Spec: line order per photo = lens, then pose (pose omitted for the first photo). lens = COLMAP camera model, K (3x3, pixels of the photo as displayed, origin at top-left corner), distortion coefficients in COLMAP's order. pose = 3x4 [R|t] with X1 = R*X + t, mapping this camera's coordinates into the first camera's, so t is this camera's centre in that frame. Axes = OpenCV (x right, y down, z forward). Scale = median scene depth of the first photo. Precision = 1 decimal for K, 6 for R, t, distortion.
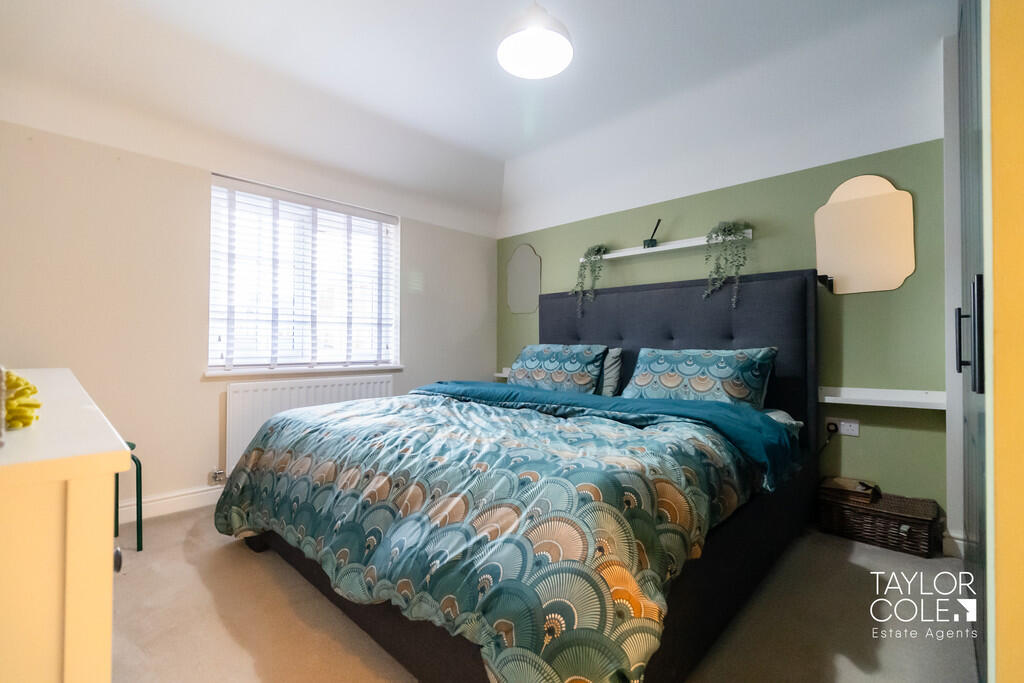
lens RADIAL K [[447.6, 0, 511.6], [0, 447.6, 340.6], [0, 0, 1]] dist [-0.006084, -0.000220]
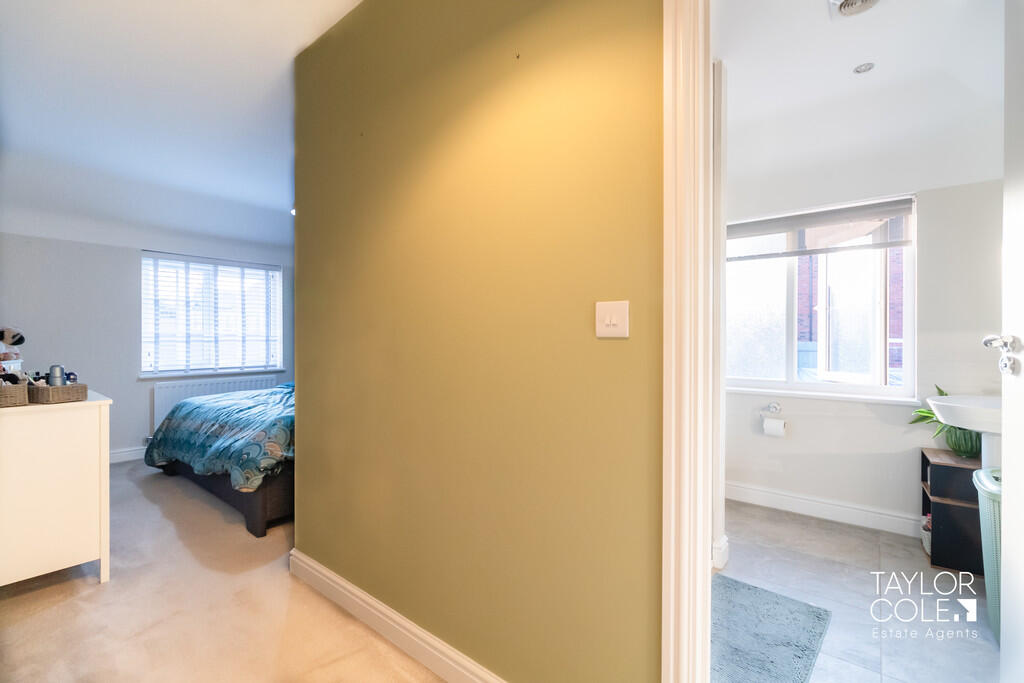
lens RADIAL K [[447.6, 0, 511.0], [0, 447.6, 341.4], [0, 0, 1]] dist [-0.006084, -0.000220]
pose [[0.996934, -0.003103, 0.078190, 0.475842], [0.001562, 0.999803, 0.019772, -0.075346], [-0.078236, -0.019589, 0.996742, -0.640270]]
